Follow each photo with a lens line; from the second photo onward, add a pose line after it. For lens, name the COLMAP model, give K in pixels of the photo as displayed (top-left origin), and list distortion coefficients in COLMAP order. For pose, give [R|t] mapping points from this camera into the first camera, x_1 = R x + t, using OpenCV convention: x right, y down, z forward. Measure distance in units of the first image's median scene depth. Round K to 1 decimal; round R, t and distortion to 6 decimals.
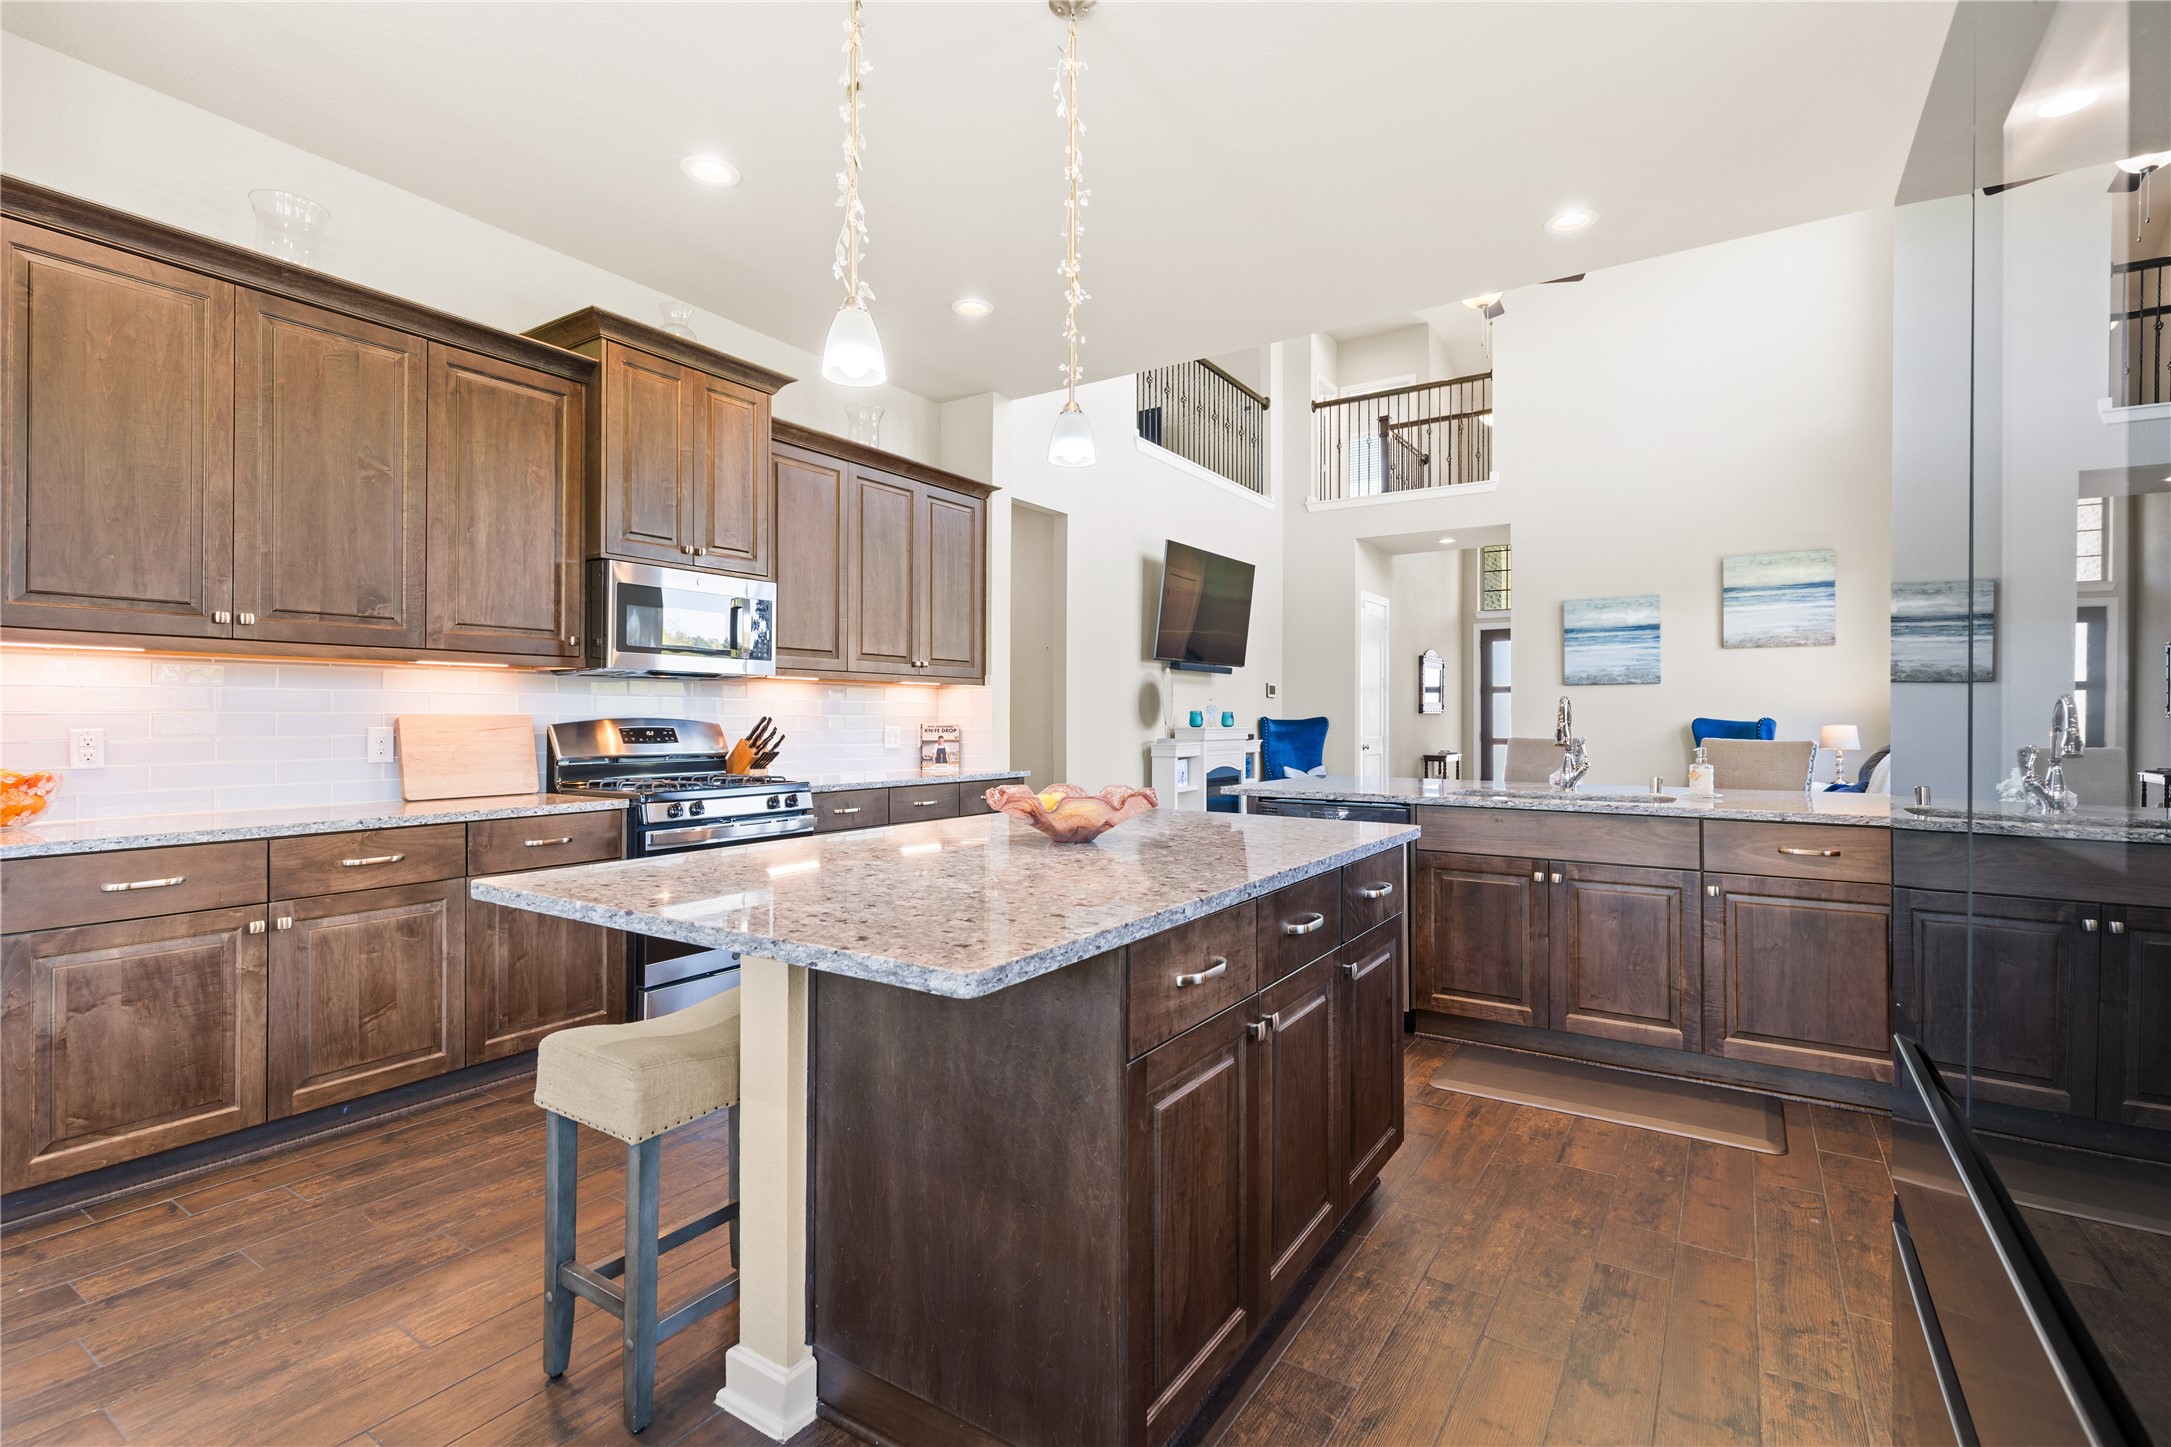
lens RADIAL K [[1000.3, 0, 1091.4], [0, 1000.3, 715.7], [0, 0, 1]] dist [0.003839, 0.000530]
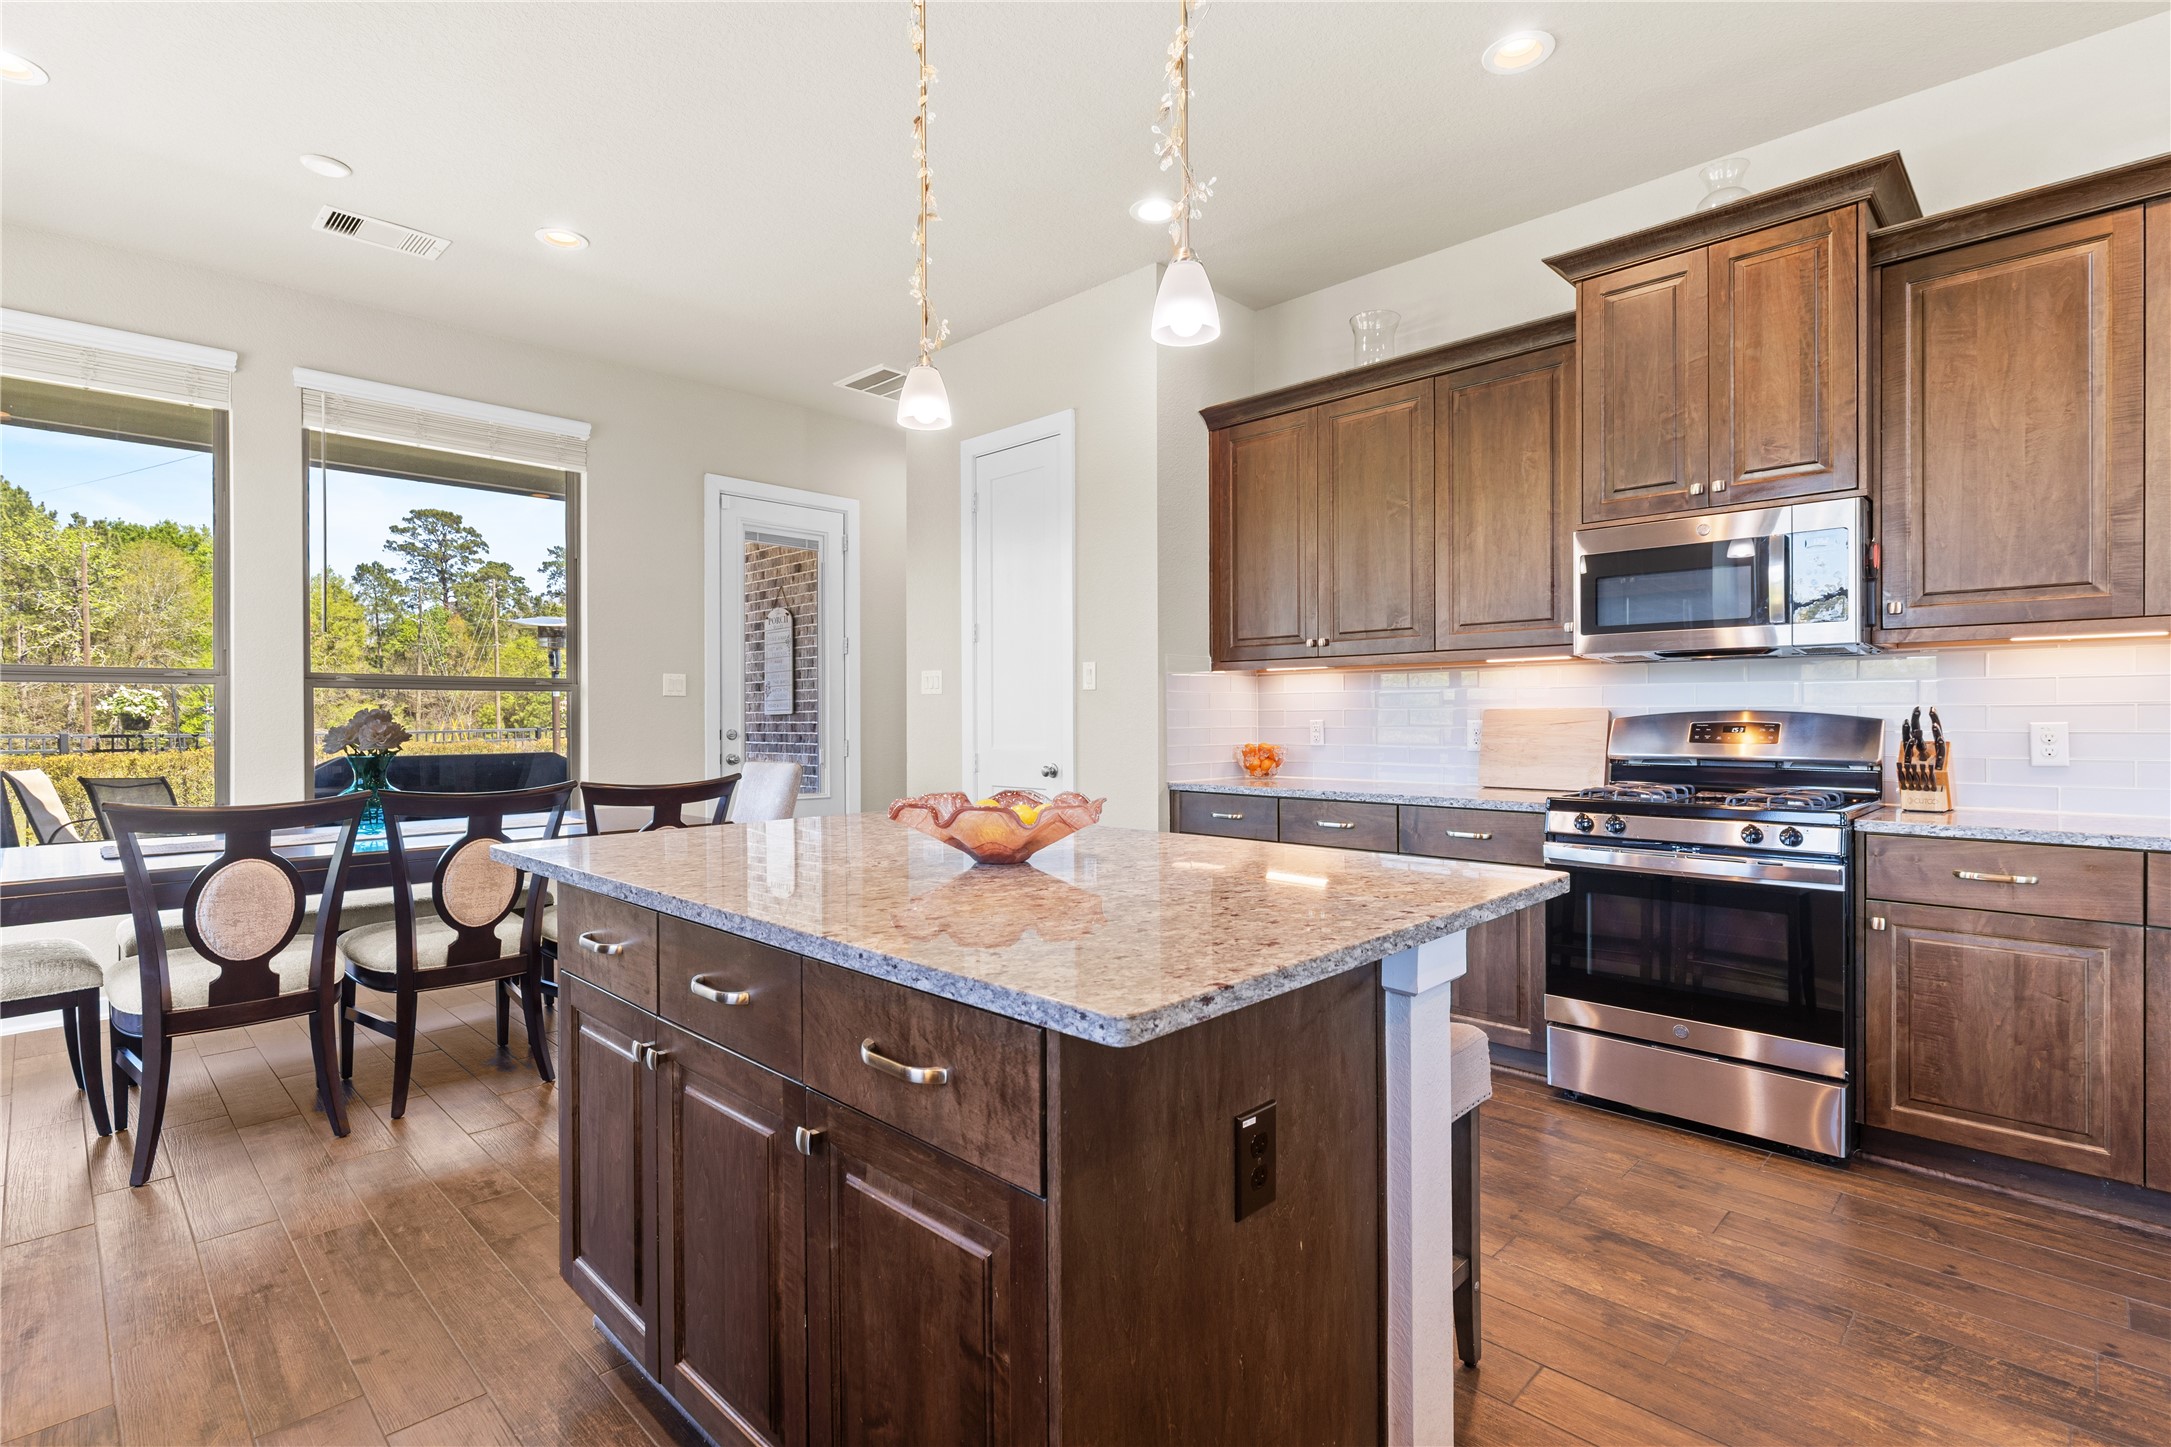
lens RADIAL K [[1000.3, 0, 1091.4], [0, 1000.3, 715.7], [0, 0, 1]] dist [0.003839, 0.000530]
pose [[-0.184516, 0.002394, -0.982827, 0.489207], [0.007911, 0.999968, 0.000951, 0.002377], [0.982798, -0.007599, -0.184529, 0.778497]]
